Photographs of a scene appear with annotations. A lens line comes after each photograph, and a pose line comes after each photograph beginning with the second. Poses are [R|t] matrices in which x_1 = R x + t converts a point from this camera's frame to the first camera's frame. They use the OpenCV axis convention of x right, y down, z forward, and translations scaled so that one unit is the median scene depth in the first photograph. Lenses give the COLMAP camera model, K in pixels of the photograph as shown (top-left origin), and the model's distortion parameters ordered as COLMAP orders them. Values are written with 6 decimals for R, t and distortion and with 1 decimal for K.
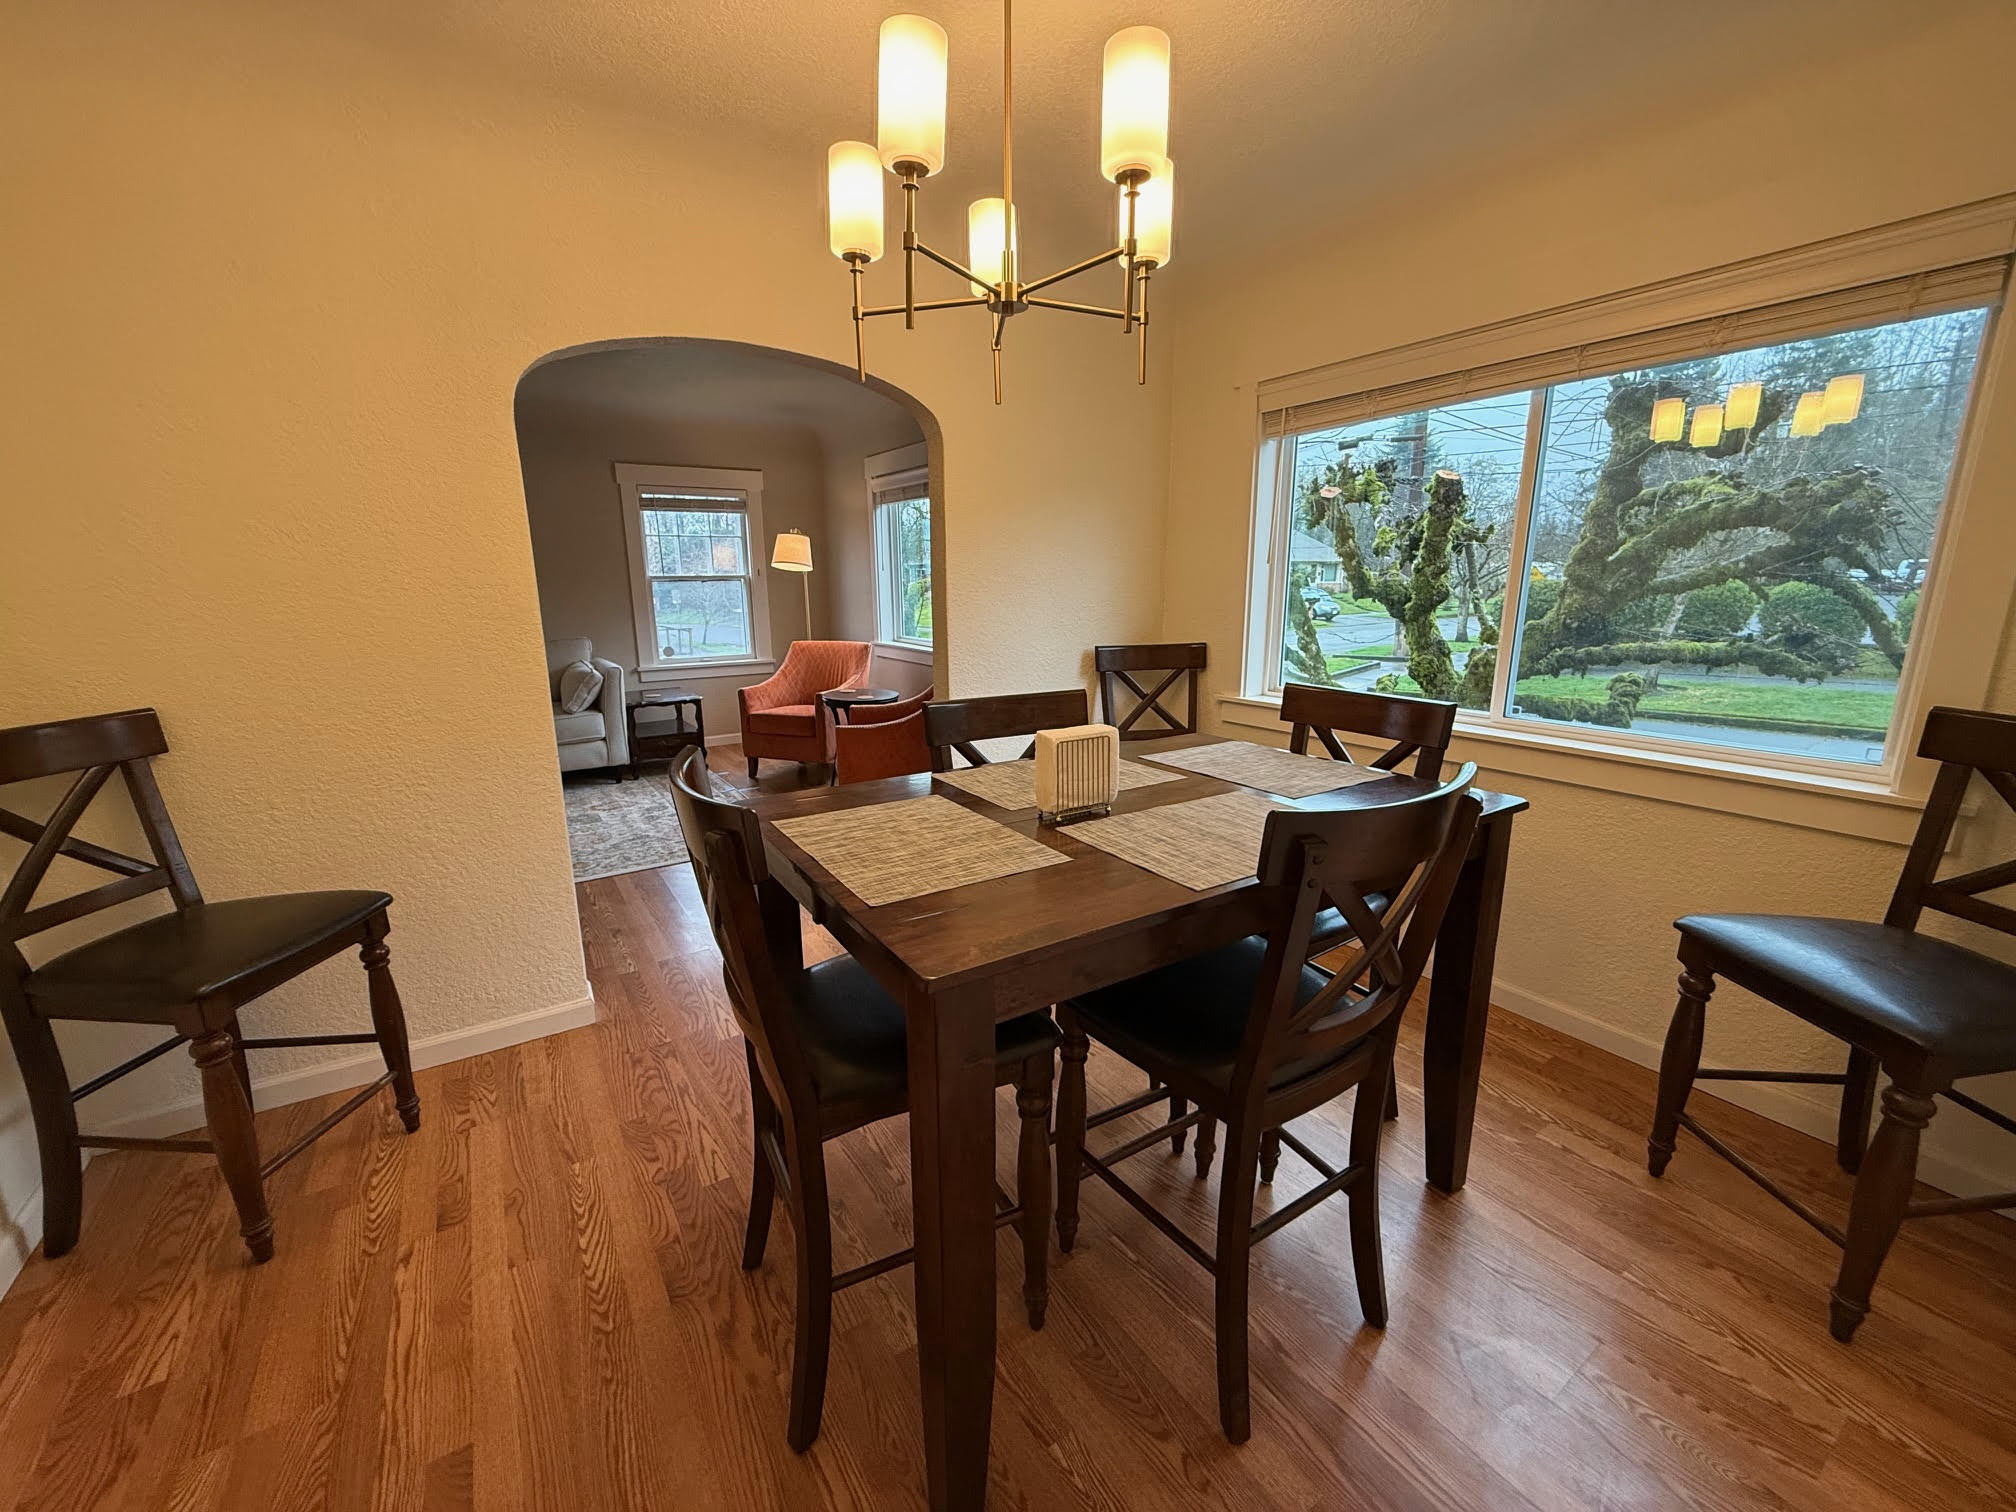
lens RADIAL K [[812.4, 0, 1009.8], [0, 812.4, 759.0], [0, 0, 1]] dist [0.000005, -0.000013]
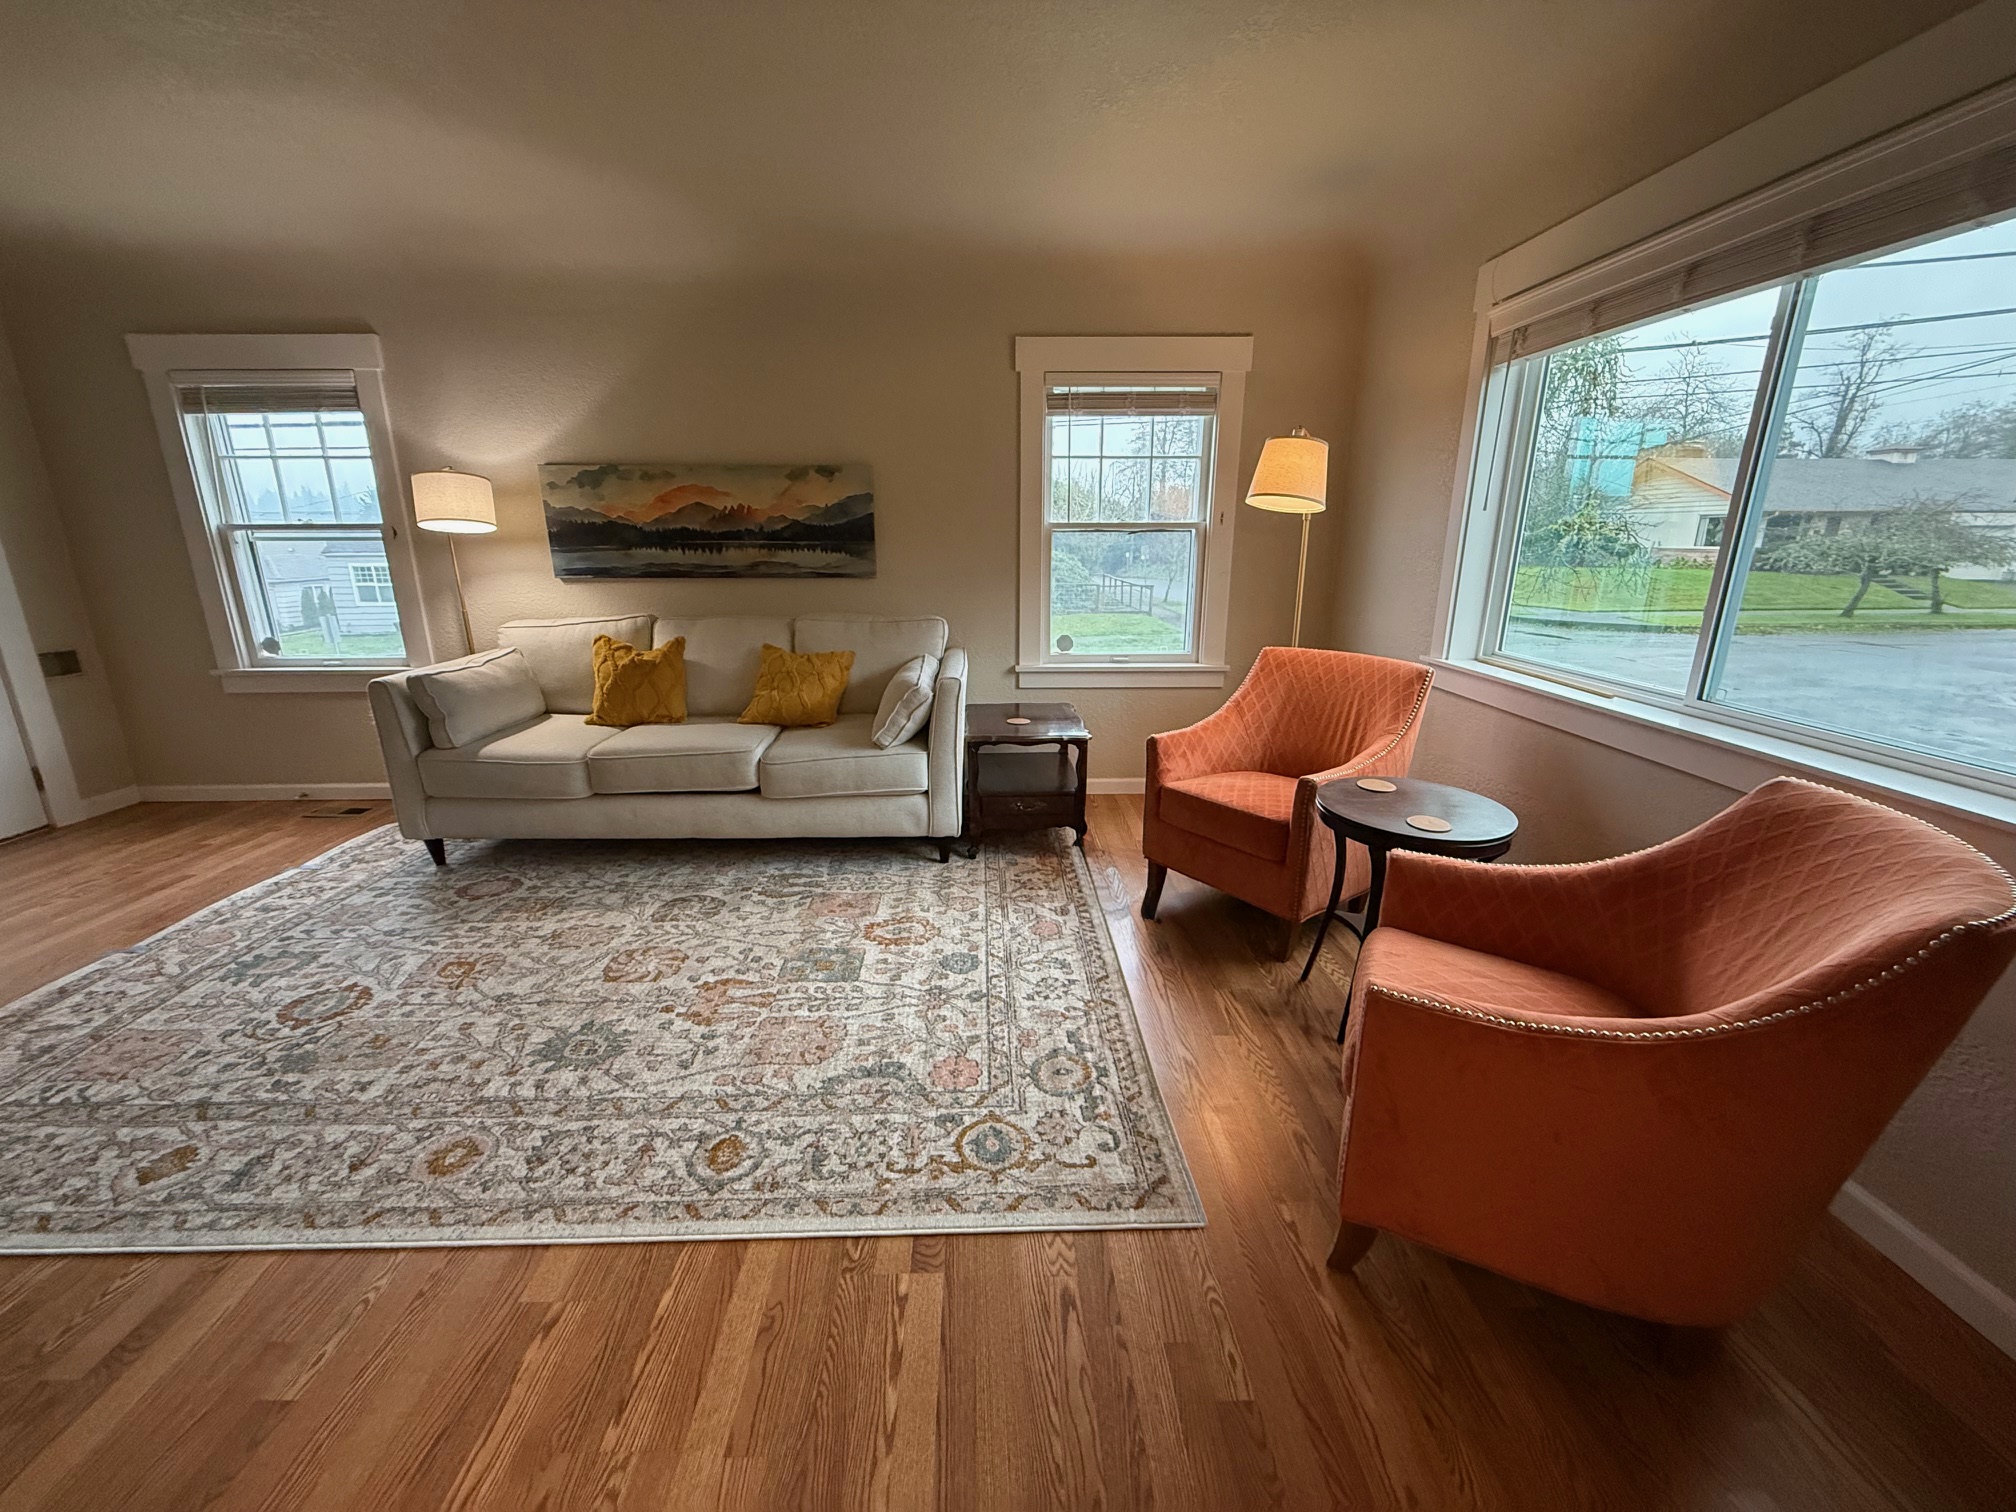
lens RADIAL K [[812.4, 0, 1005.6], [0, 812.4, 759.7], [0, 0, 1]] dist [0.000005, -0.000013]
pose [[0.849379, 0.149442, -0.506184, -0.140714], [-0.122494, 0.988705, 0.086353, -0.104291], [0.513372, -0.011342, 0.858091, 0.491486]]
